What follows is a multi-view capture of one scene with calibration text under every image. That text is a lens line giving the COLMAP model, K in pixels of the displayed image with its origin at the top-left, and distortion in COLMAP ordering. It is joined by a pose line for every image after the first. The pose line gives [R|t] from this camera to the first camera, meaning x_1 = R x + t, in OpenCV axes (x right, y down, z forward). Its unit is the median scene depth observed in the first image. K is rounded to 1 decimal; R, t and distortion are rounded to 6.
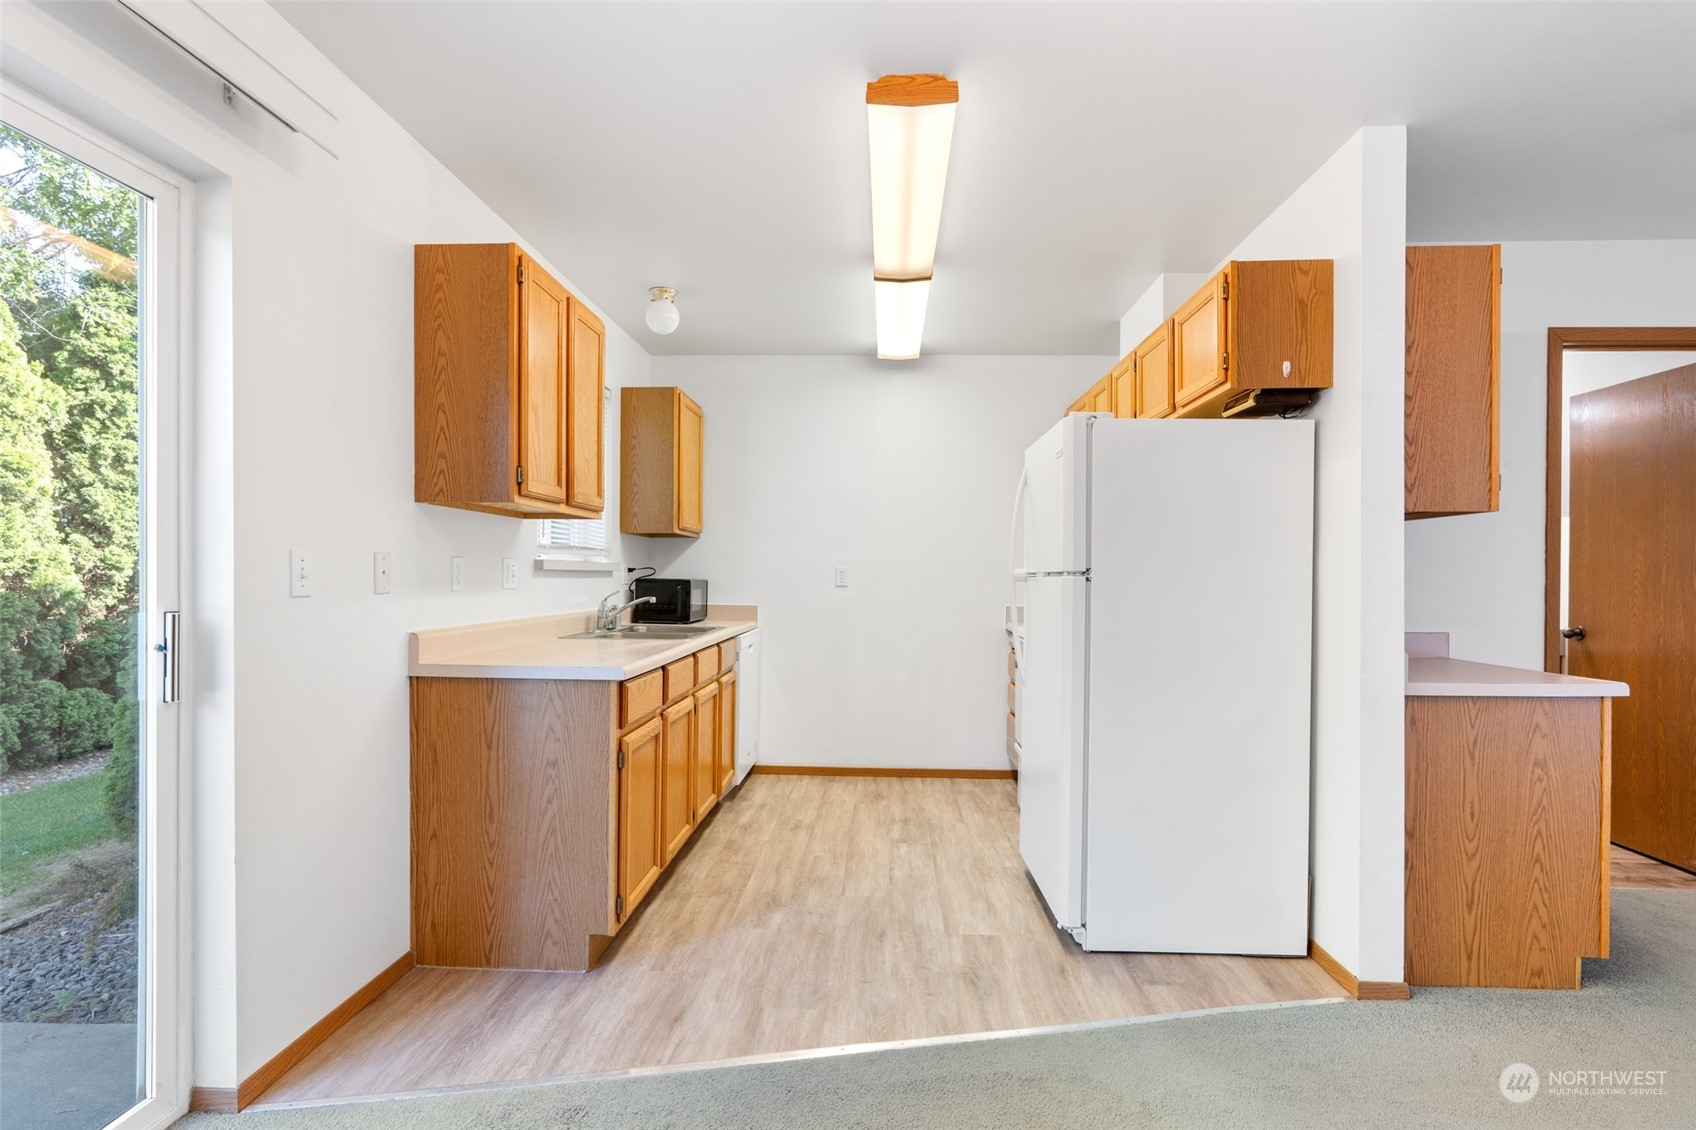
lens RADIAL K [[835.3, 0, 849.9], [0, 835.3, 576.0], [0, 0, 1]] dist [-0.004997, 0.000801]
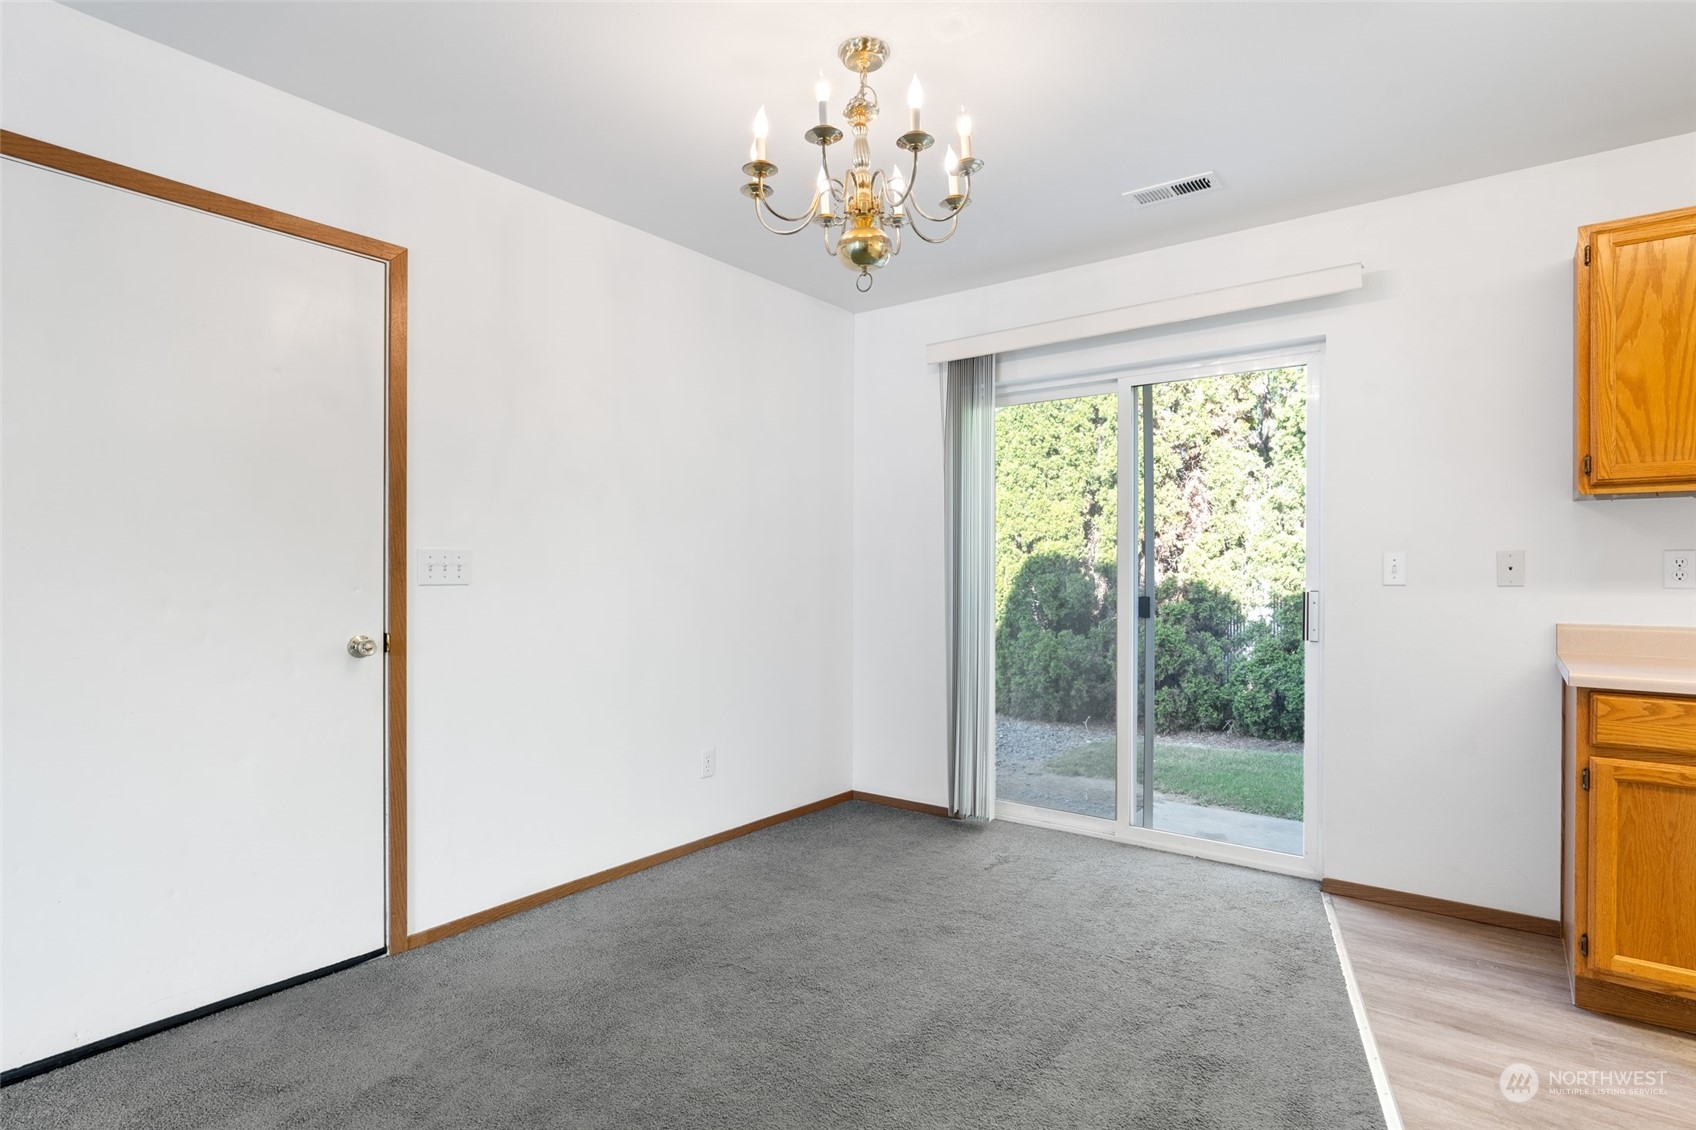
lens RADIAL K [[875.3, 0, 850.5], [0, 875.3, 576.3], [0, 0, 1]] dist [-0.002865, 0.000851]
pose [[-0.562116, -0.003145, -0.827052, 0.766642], [-0.006918, 0.999976, 0.000899, 0.009865], [0.827029, 0.006227, -0.562124, 0.734392]]
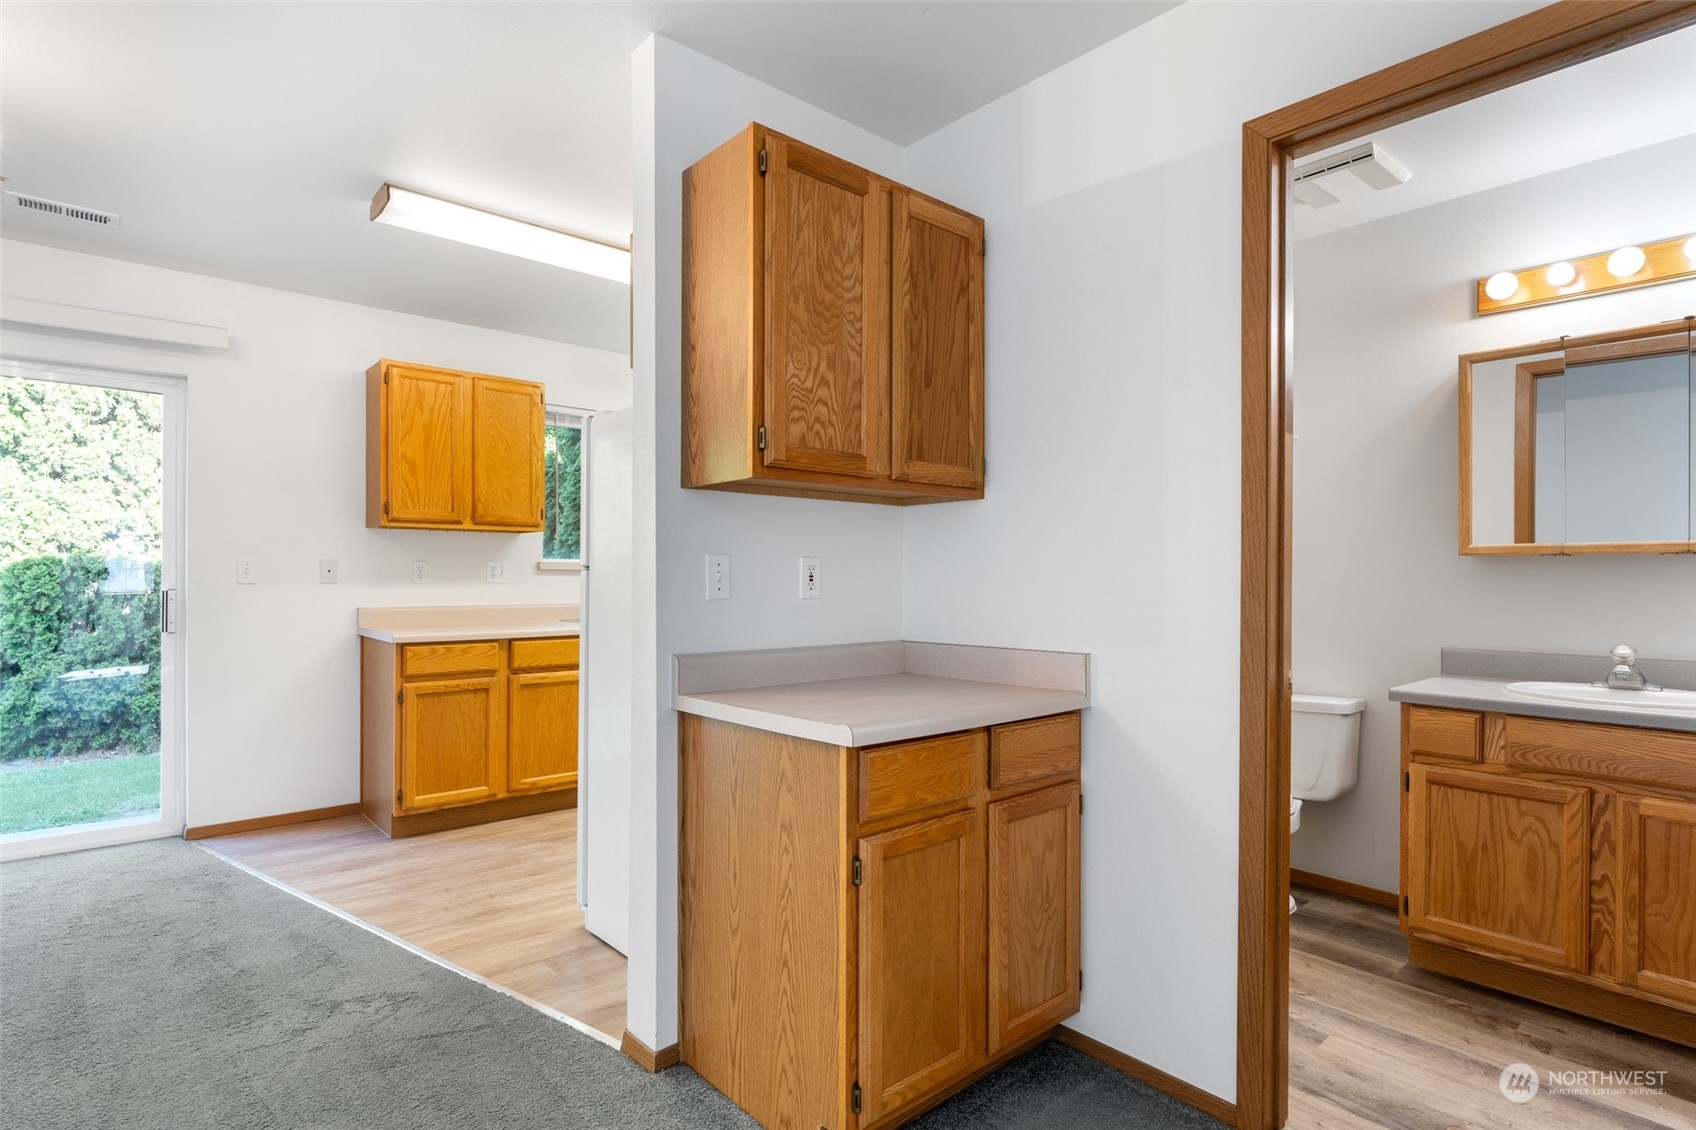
lens RADIAL K [[864.8, 0, 846.1], [0, 864.8, 576.7], [0, 0, 1]] dist [-0.002444, 0.000299]
pose [[0.694156, -0.003378, -0.719817, 1.137392], [-0.000316, 0.999987, -0.004998, 0.012484], [0.719825, 0.003697, 0.694146, 0.427550]]
